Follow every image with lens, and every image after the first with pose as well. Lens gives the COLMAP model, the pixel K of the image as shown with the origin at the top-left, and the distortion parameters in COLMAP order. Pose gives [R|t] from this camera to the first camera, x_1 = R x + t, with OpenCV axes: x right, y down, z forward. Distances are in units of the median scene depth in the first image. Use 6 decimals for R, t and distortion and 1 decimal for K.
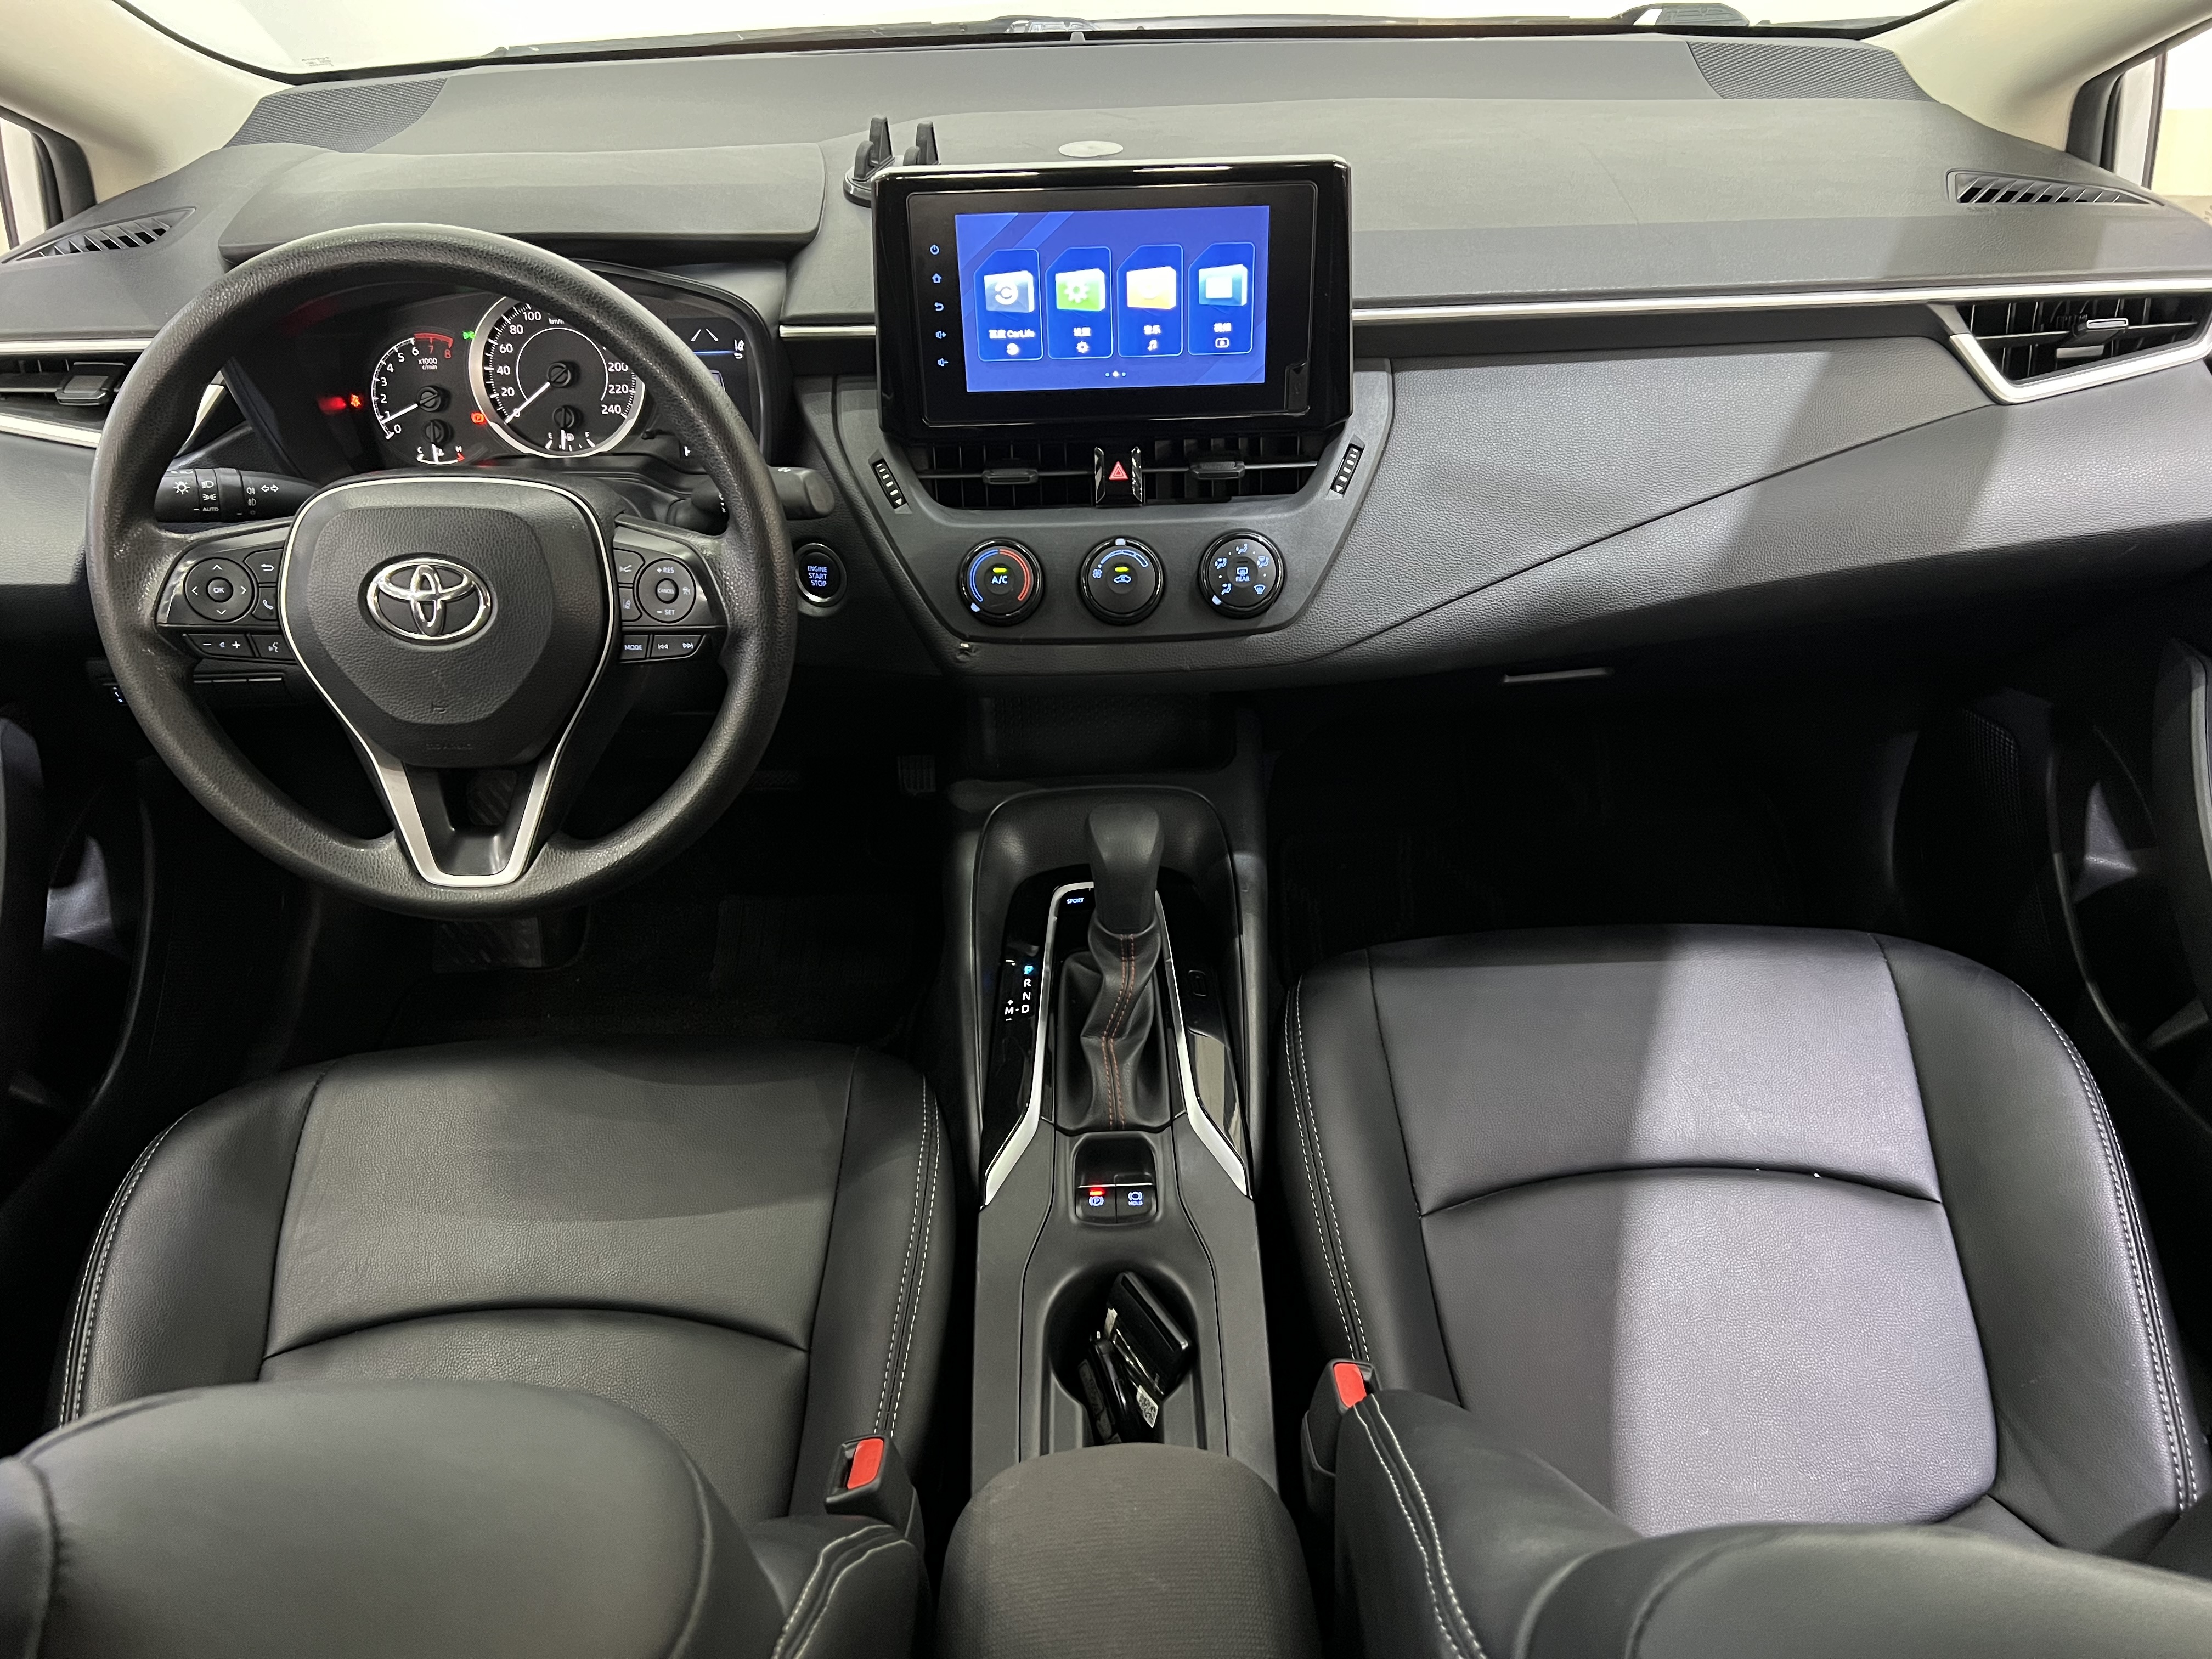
lens RADIAL K [[1665.0, 0, 1107.6], [0, 1665.0, 836.2], [0, 0, 1]] dist [0.015164, -0.005861]
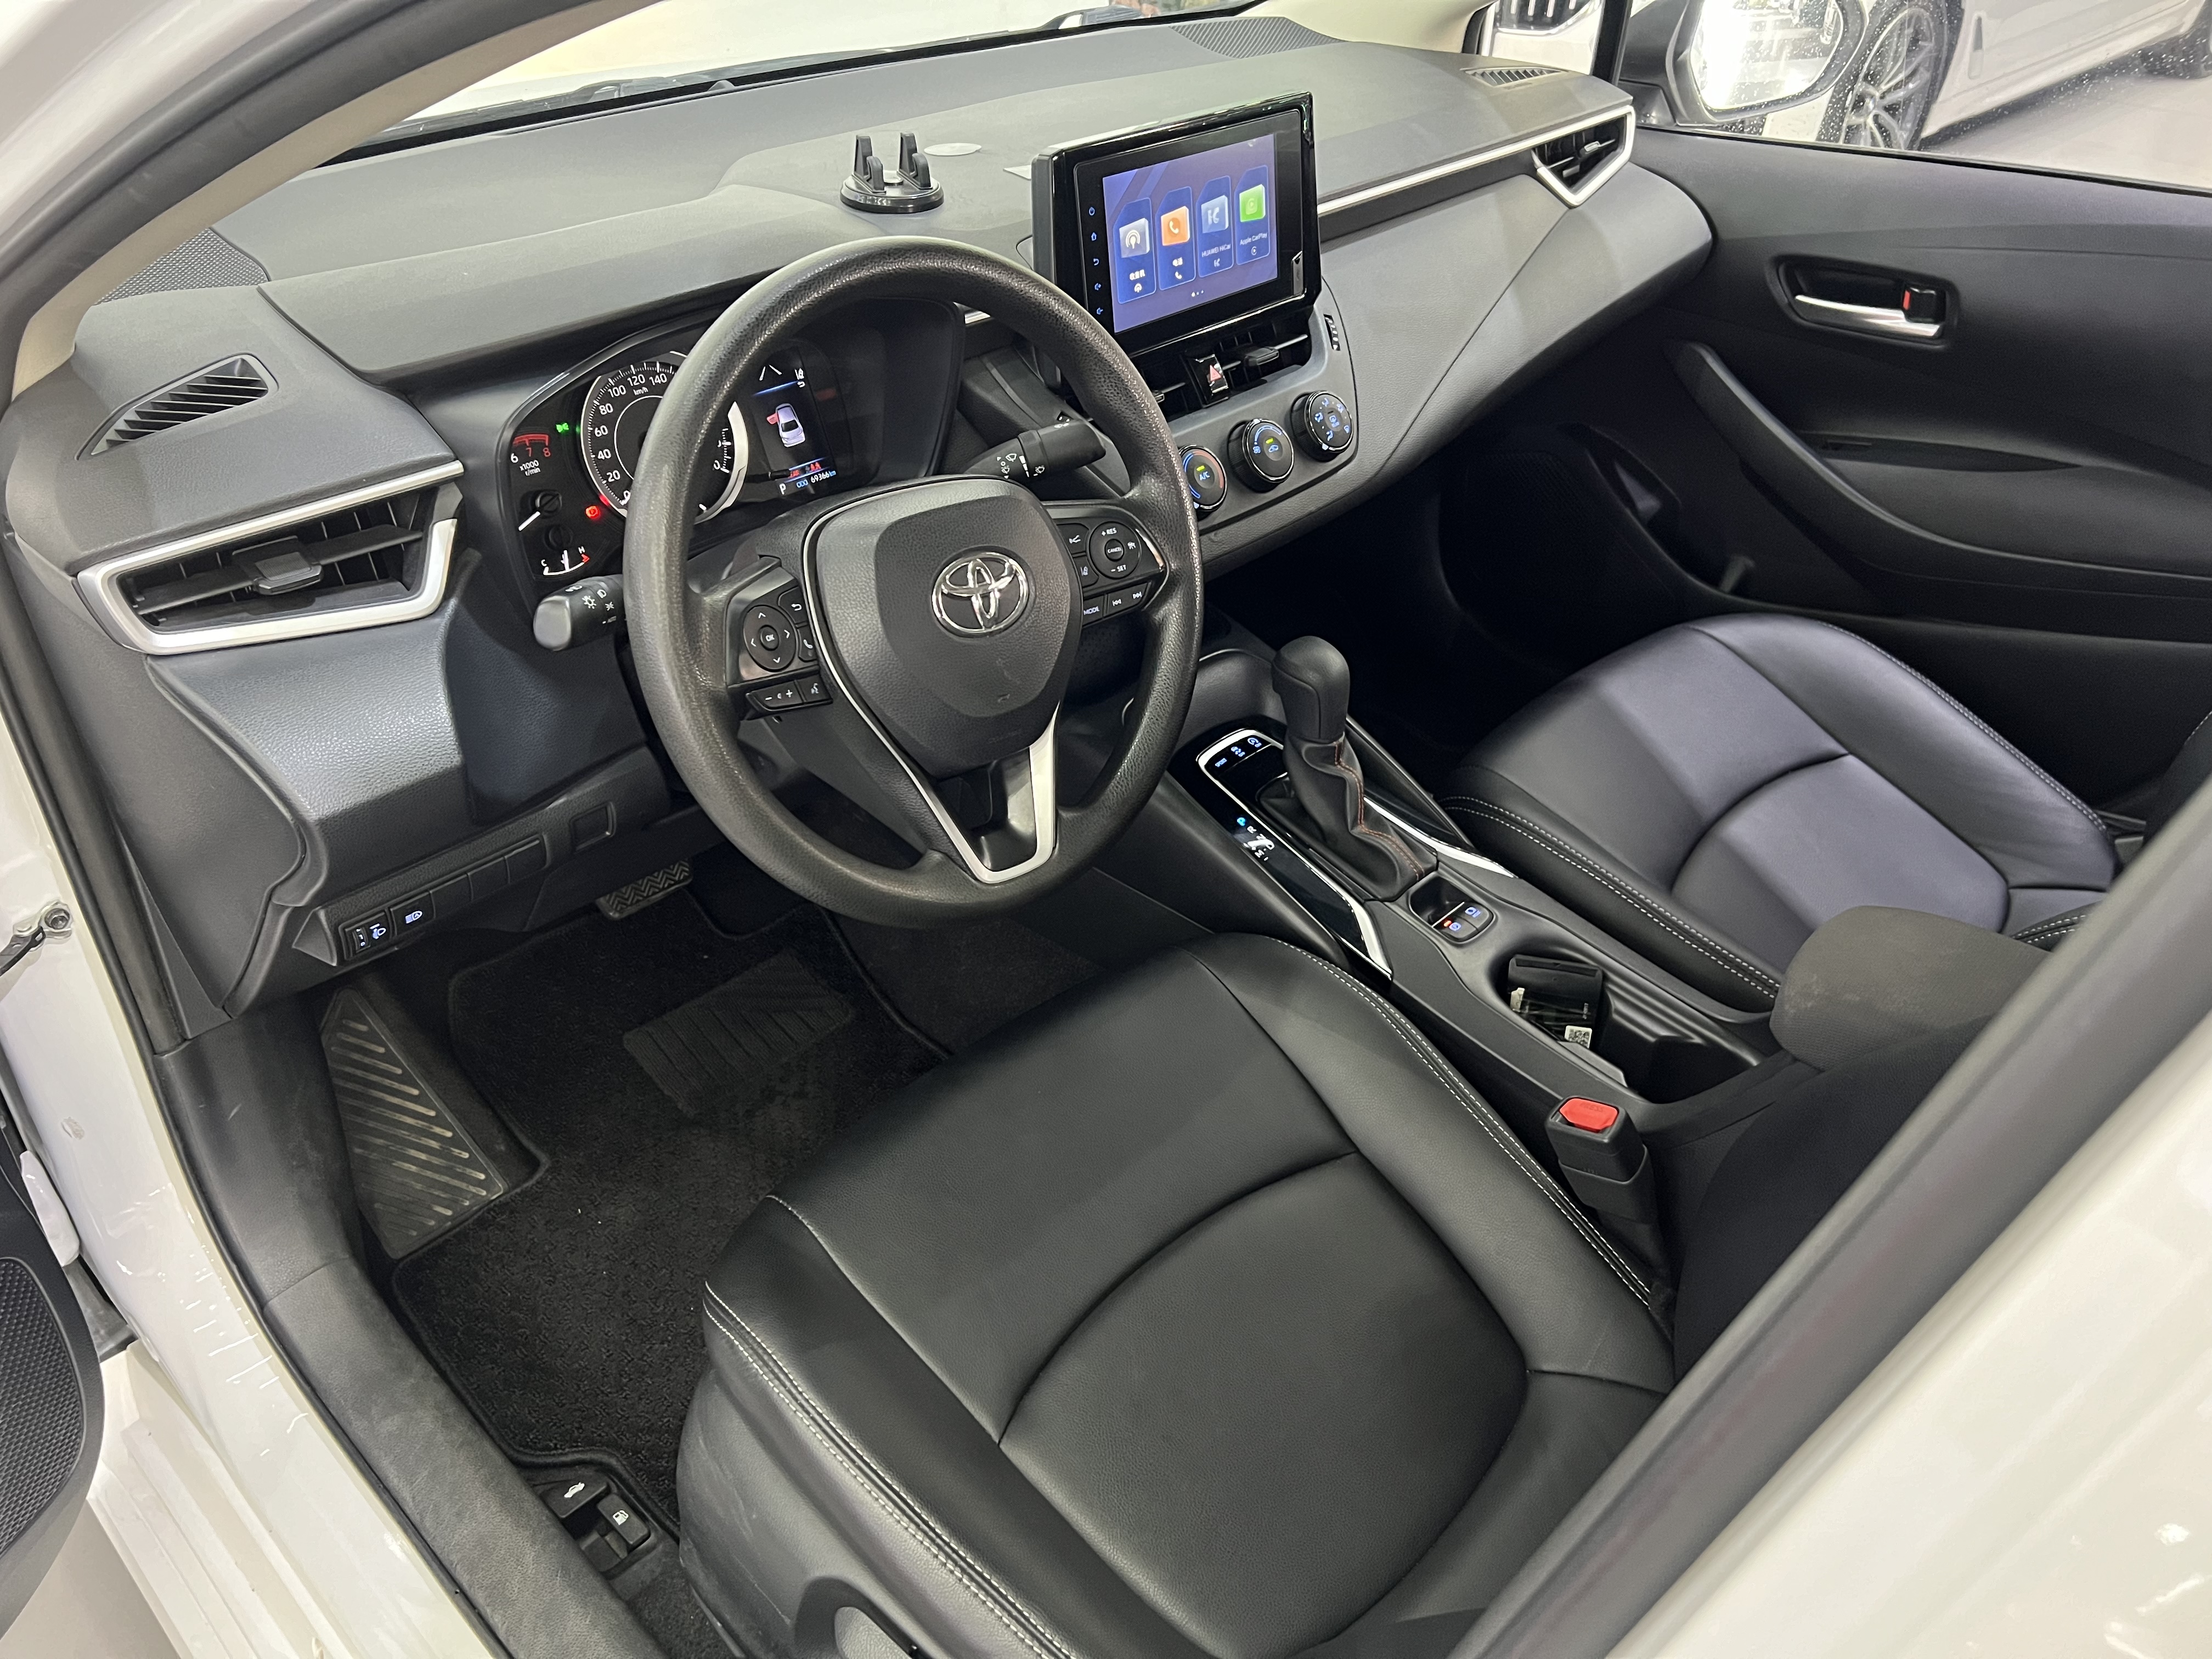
lens RADIAL K [[1665.0, 0, 1107.1], [0, 1665.0, 823.6], [0, 0, 1]] dist [0.015164, -0.005861]
pose [[0.708585, -0.381145, 0.593832, -0.878278], [0.418955, 0.904424, 0.080581, -0.054759], [-0.567789, 0.191690, 0.800544, 0.145835]]
